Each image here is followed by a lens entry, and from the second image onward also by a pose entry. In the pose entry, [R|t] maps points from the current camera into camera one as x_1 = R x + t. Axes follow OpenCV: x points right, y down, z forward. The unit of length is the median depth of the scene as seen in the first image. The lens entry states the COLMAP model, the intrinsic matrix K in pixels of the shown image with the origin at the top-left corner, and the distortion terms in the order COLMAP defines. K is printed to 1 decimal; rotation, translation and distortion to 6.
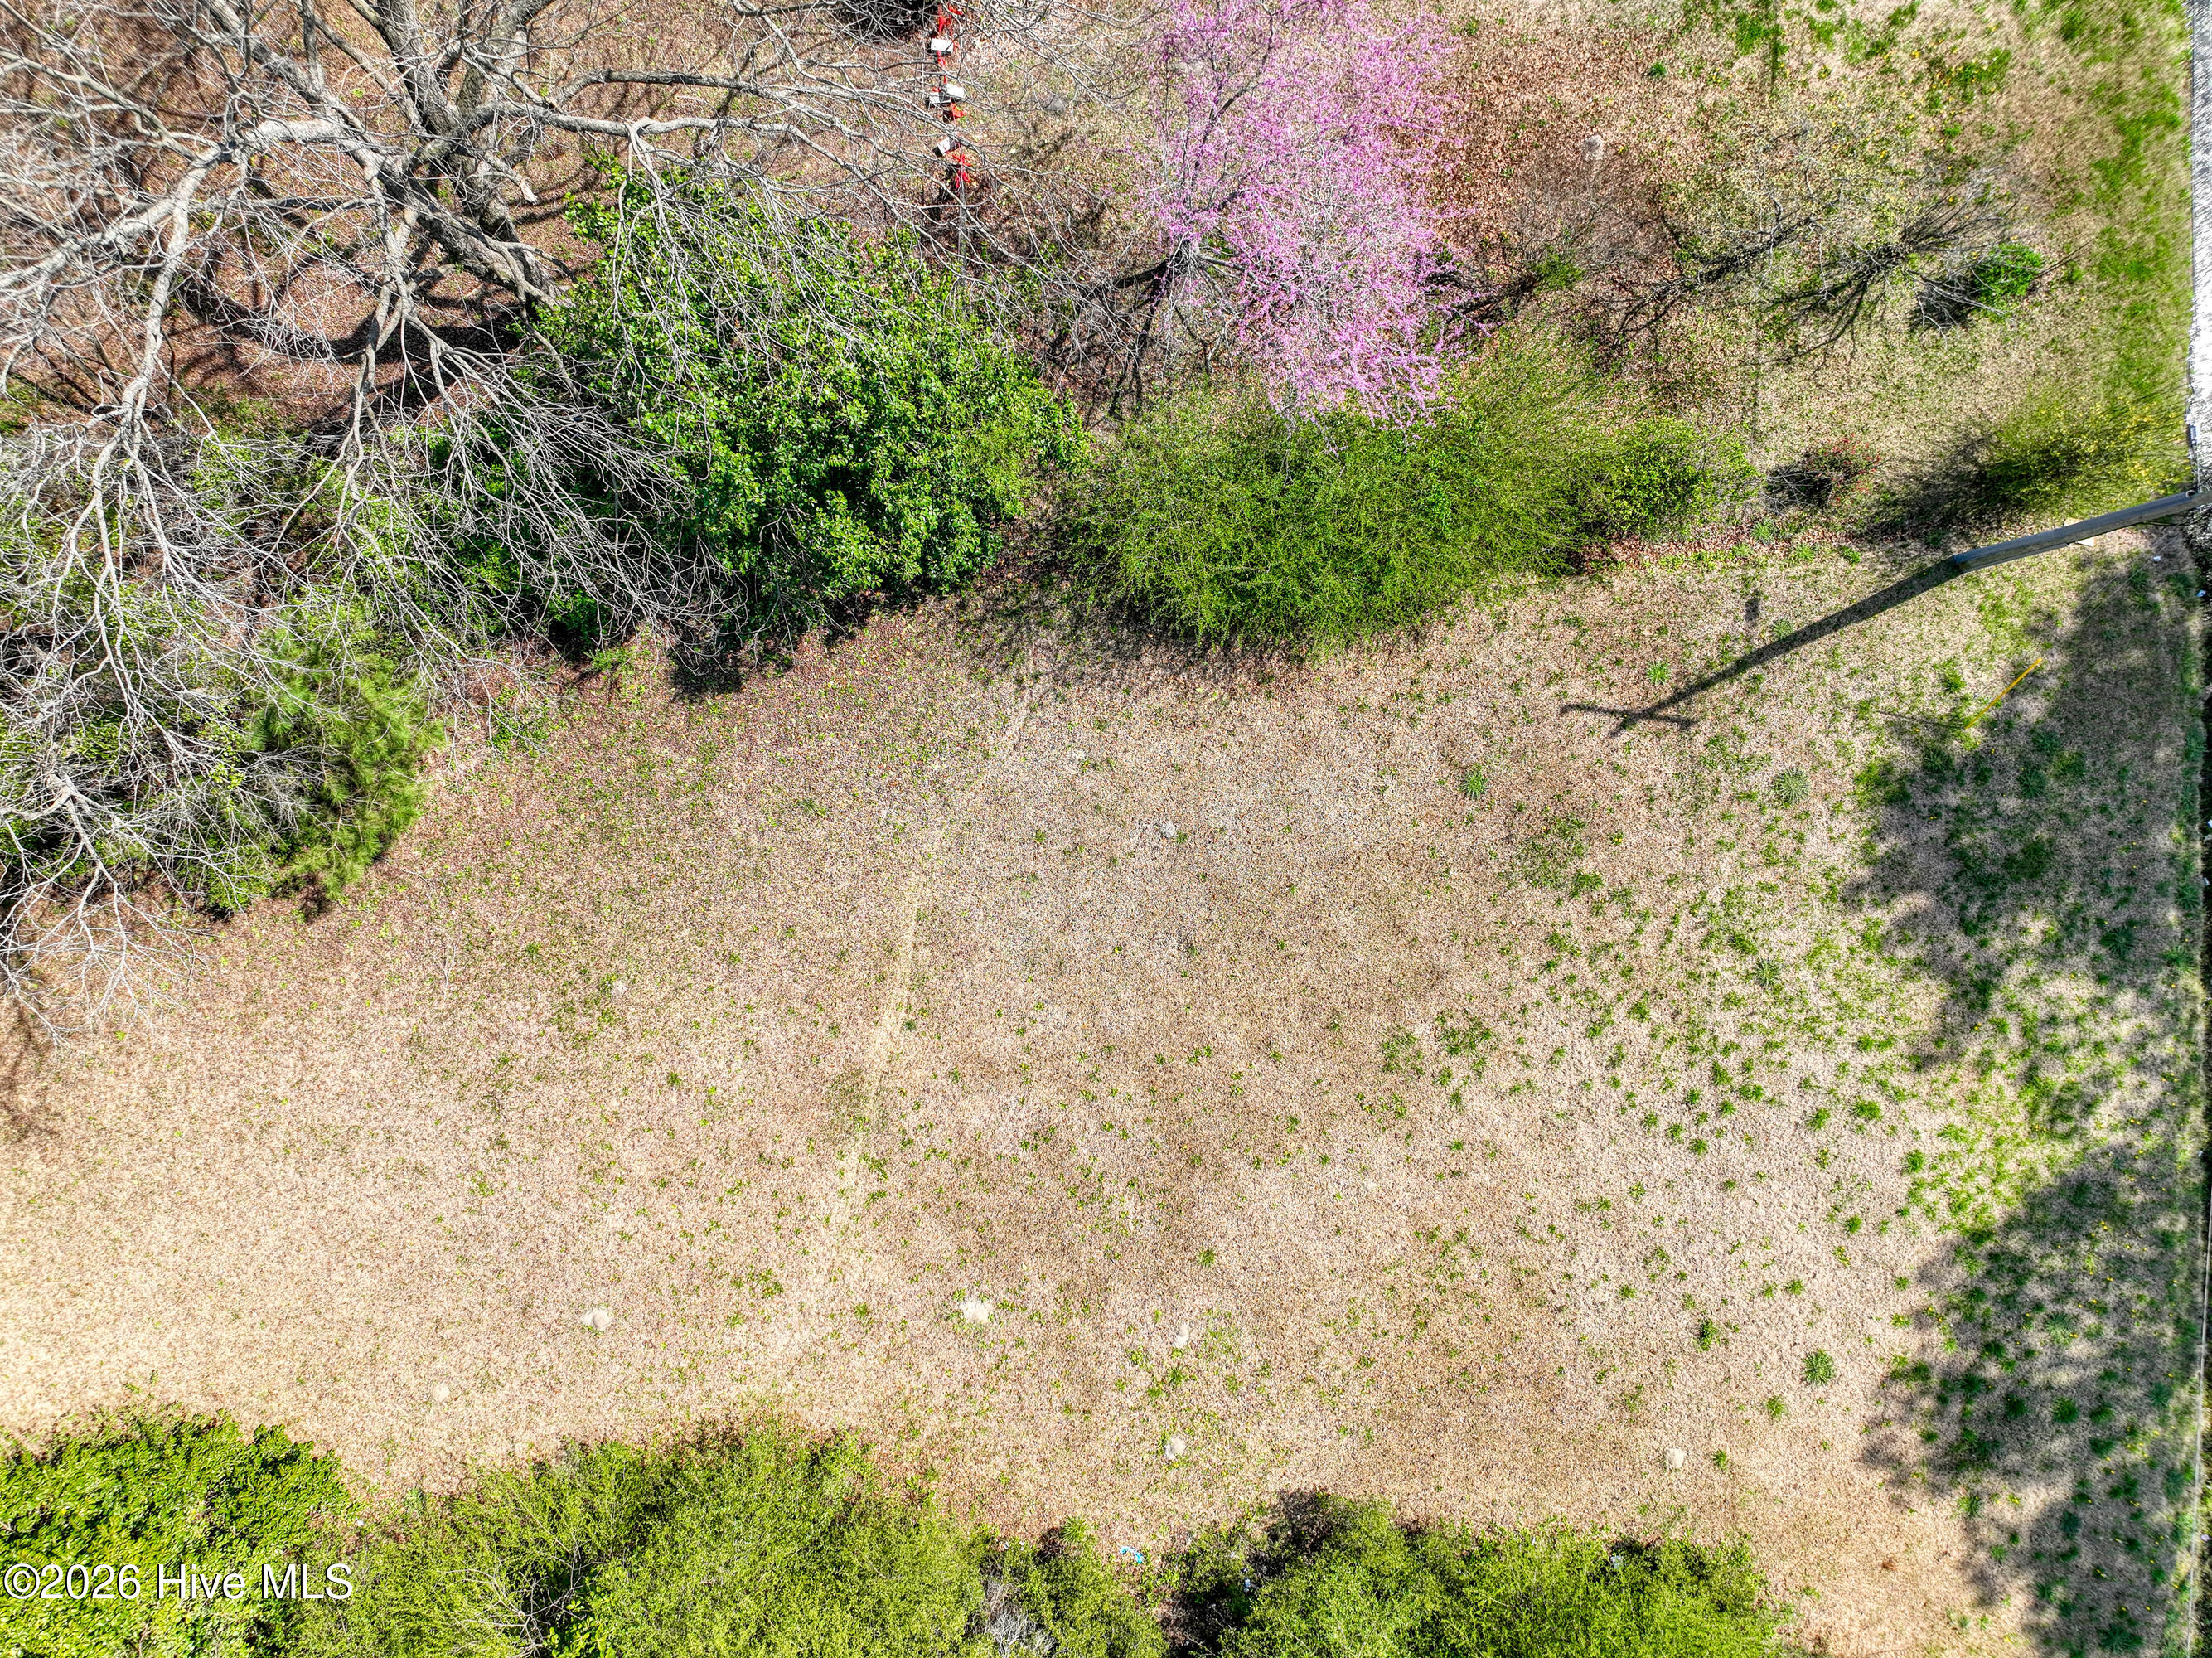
lens RADIAL K [[1549.6, 0, 1101.9], [0, 1549.6, 827.2], [0, 0, 1]] dist [-0.001948, 0.018113]
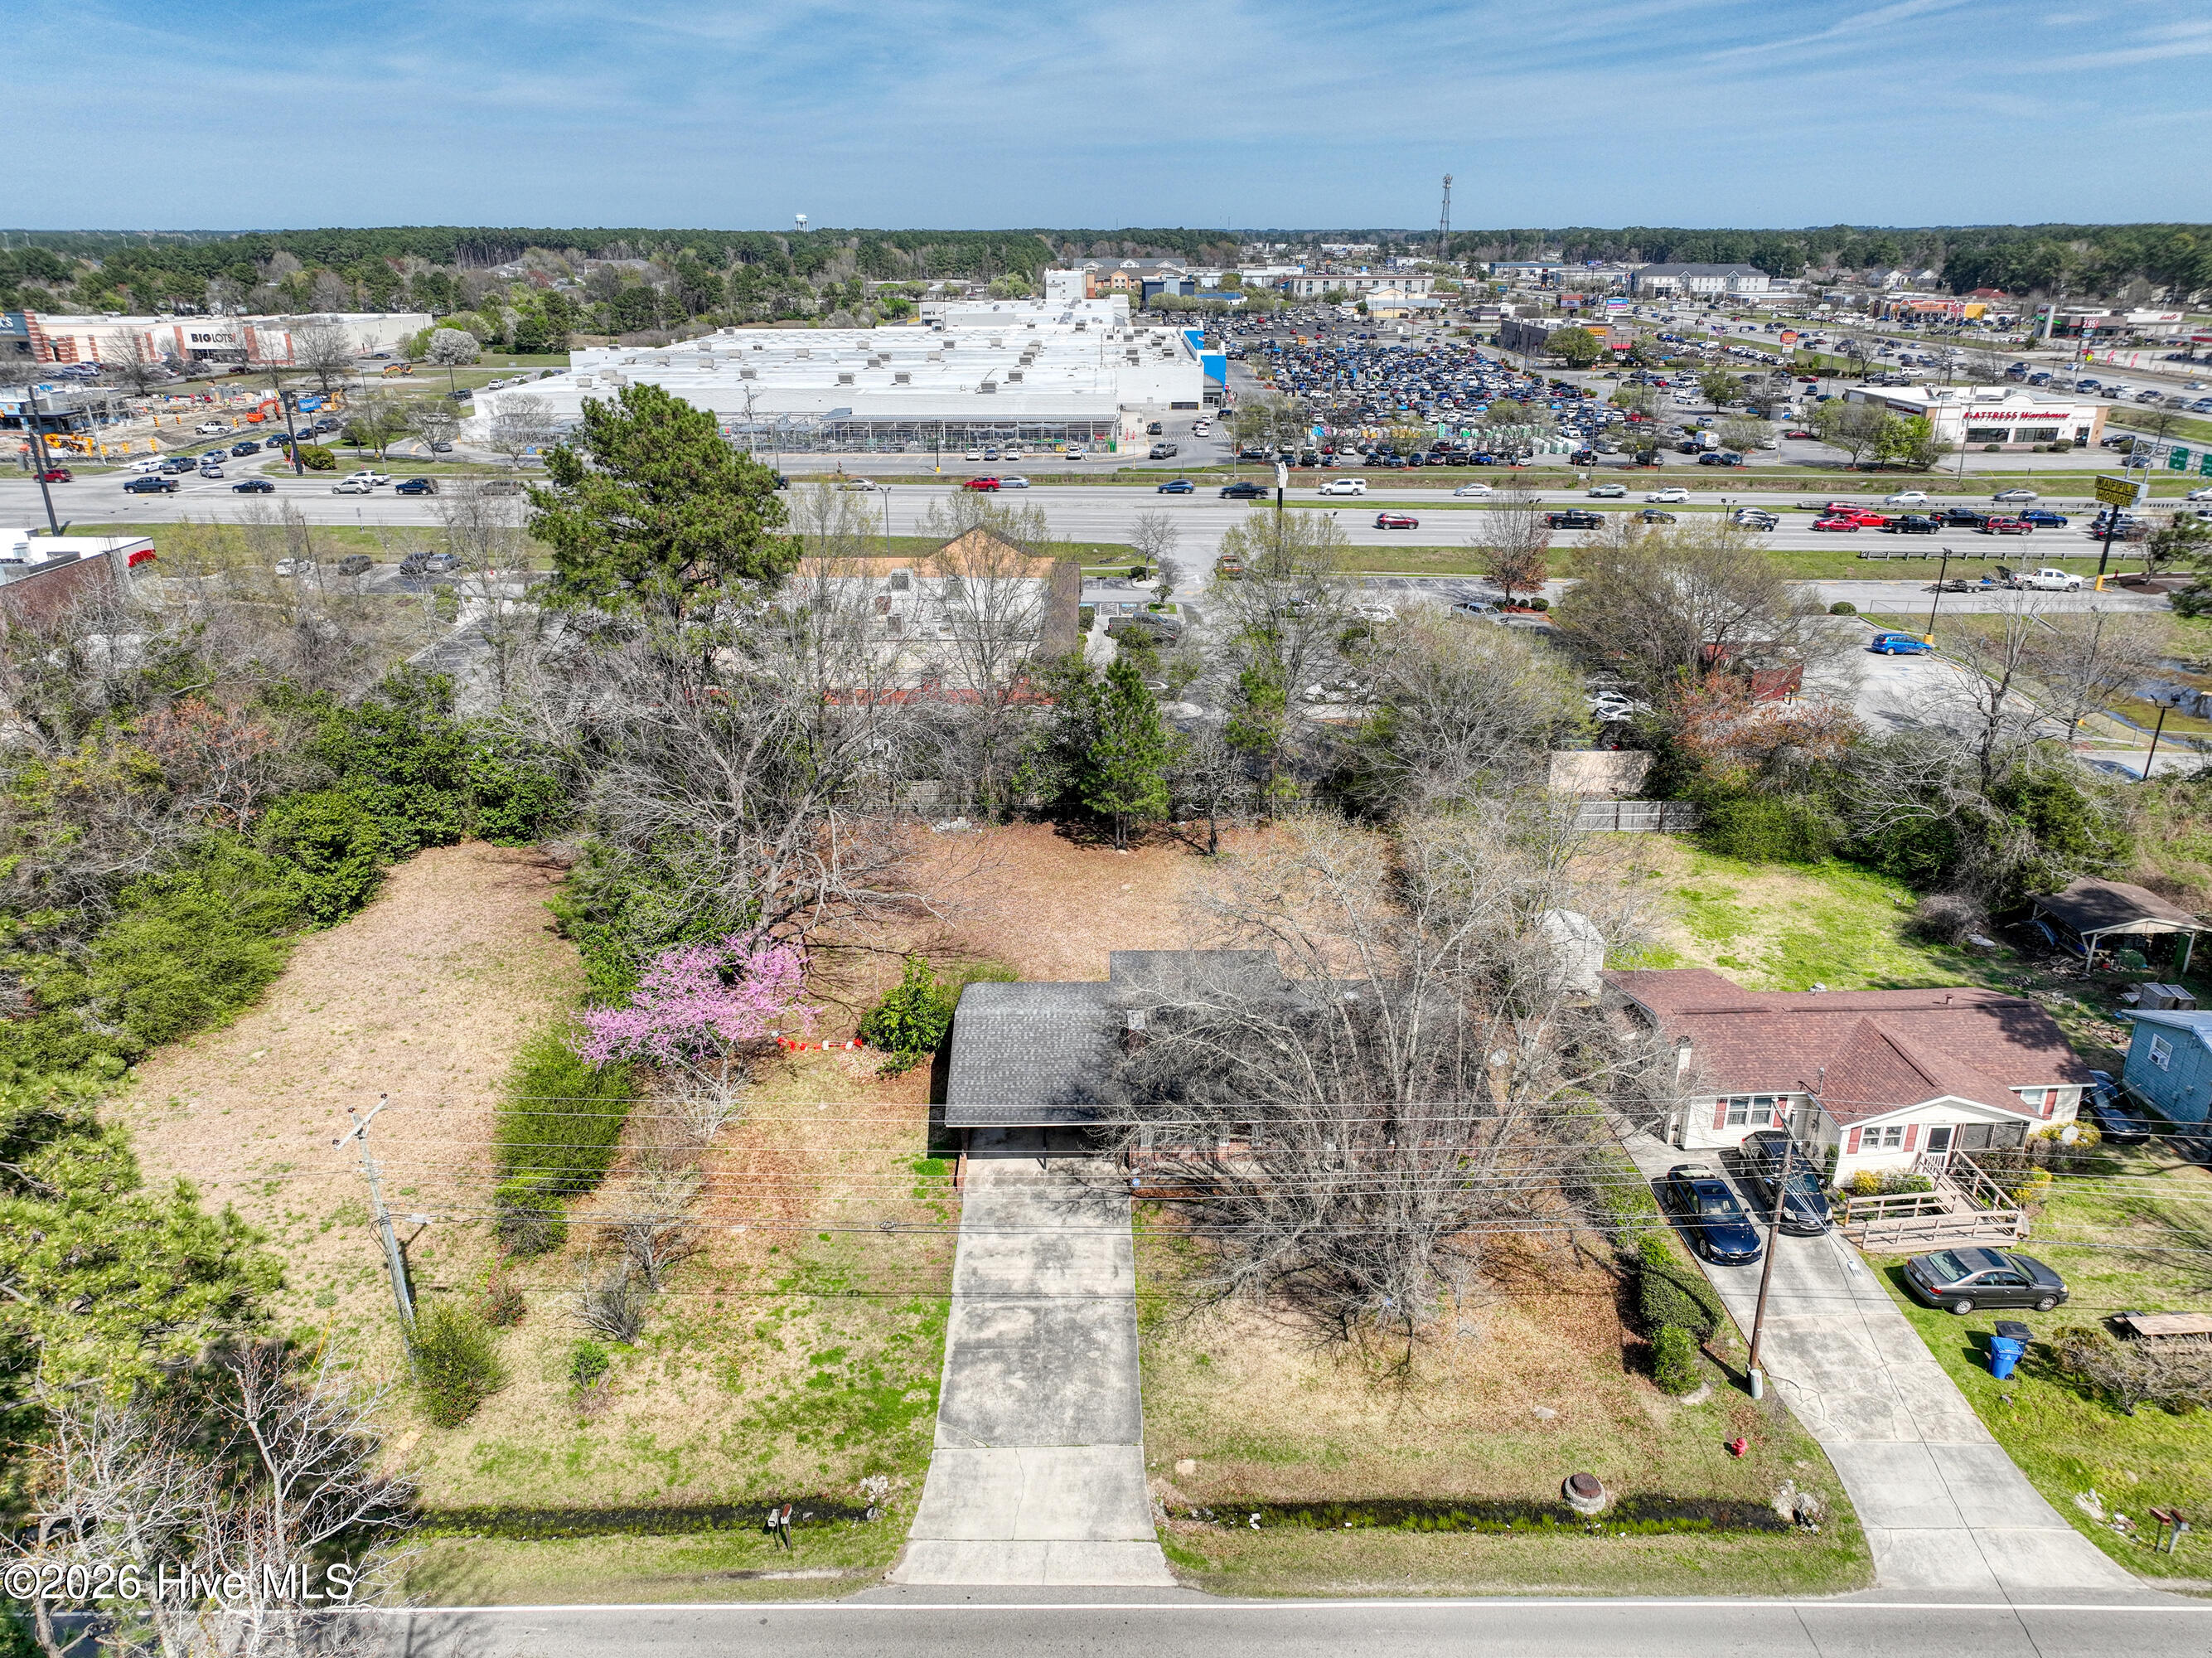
lens RADIAL K [[1549.6, 0, 1102.7], [0, 1549.6, 826.6], [0, 0, 1]] dist [-0.001948, 0.018113]
pose [[0.003755, 0.357951, -0.933733, 1.812297], [-0.999989, -0.001306, -0.004522, -0.846730], [-0.002838, 0.933739, 0.357942, -0.068785]]
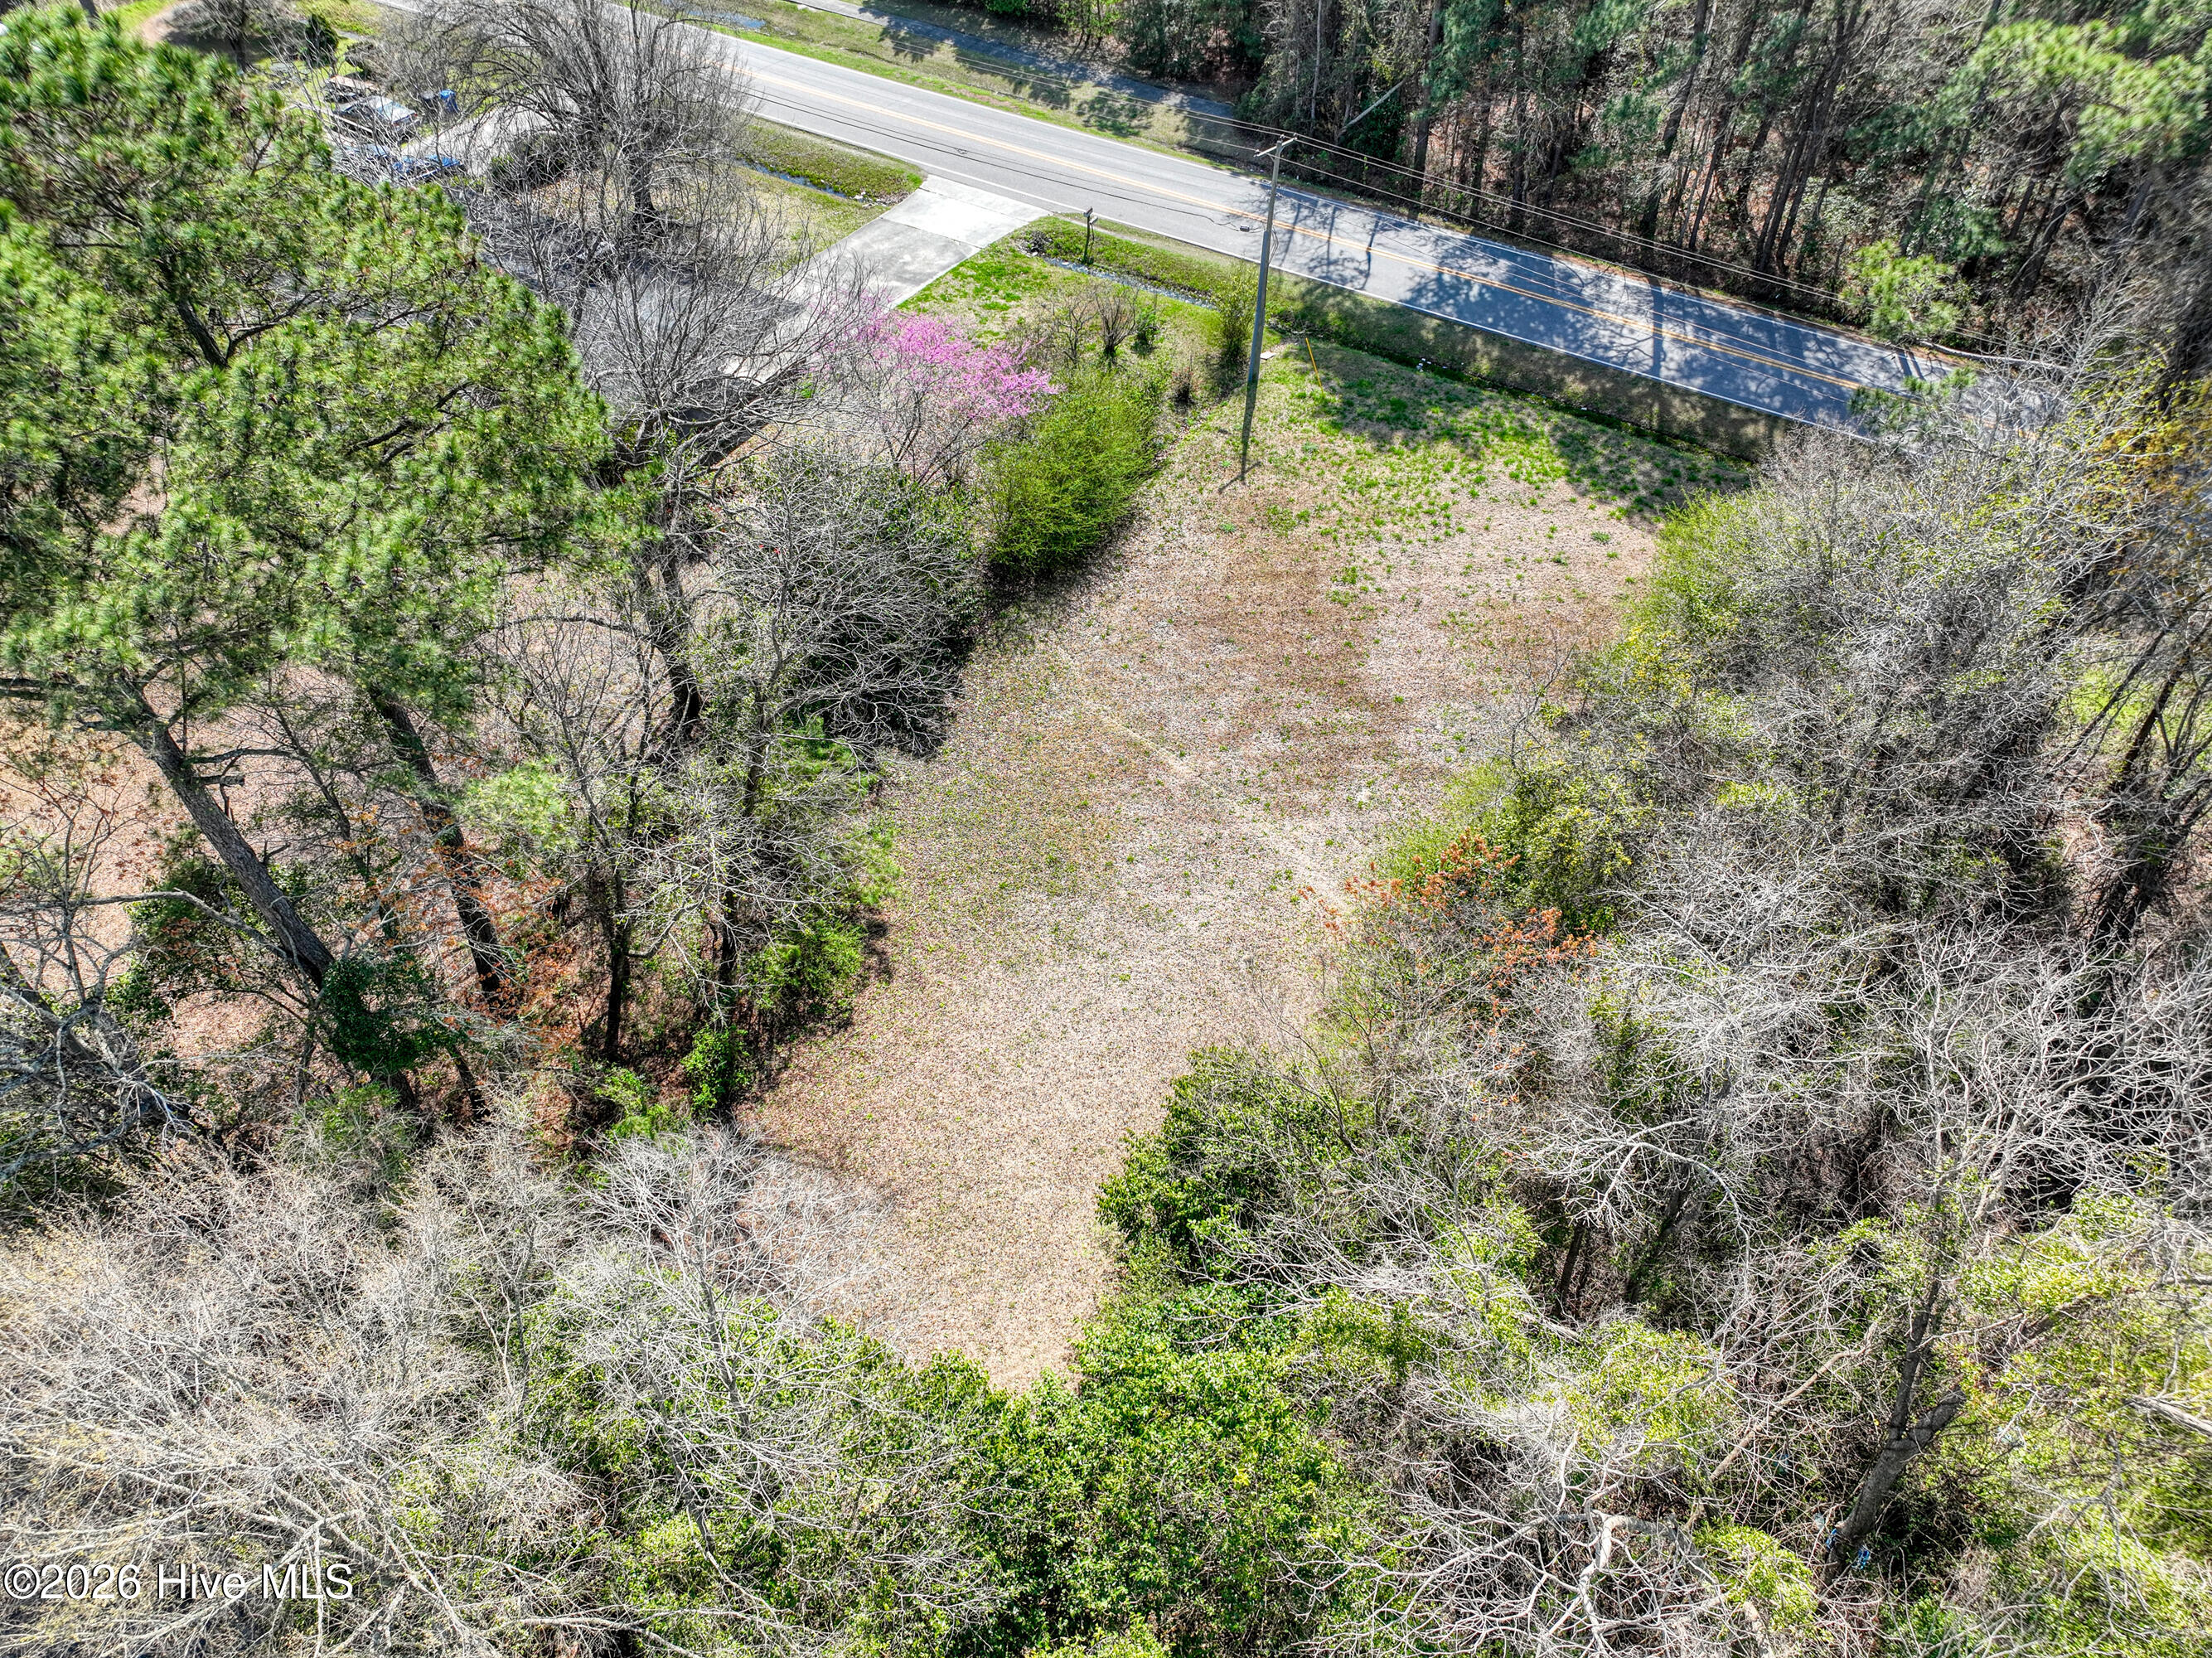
lens RADIAL K [[1549.6, 0, 1105.0], [0, 1549.6, 845.7], [0, 0, 1]] dist [-0.001948, 0.018113]
pose [[0.545661, -0.613105, 0.571277, -1.119119], [0.837976, 0.393376, -0.378222, 0.692179], [0.007163, 0.685097, 0.728417, -0.081559]]
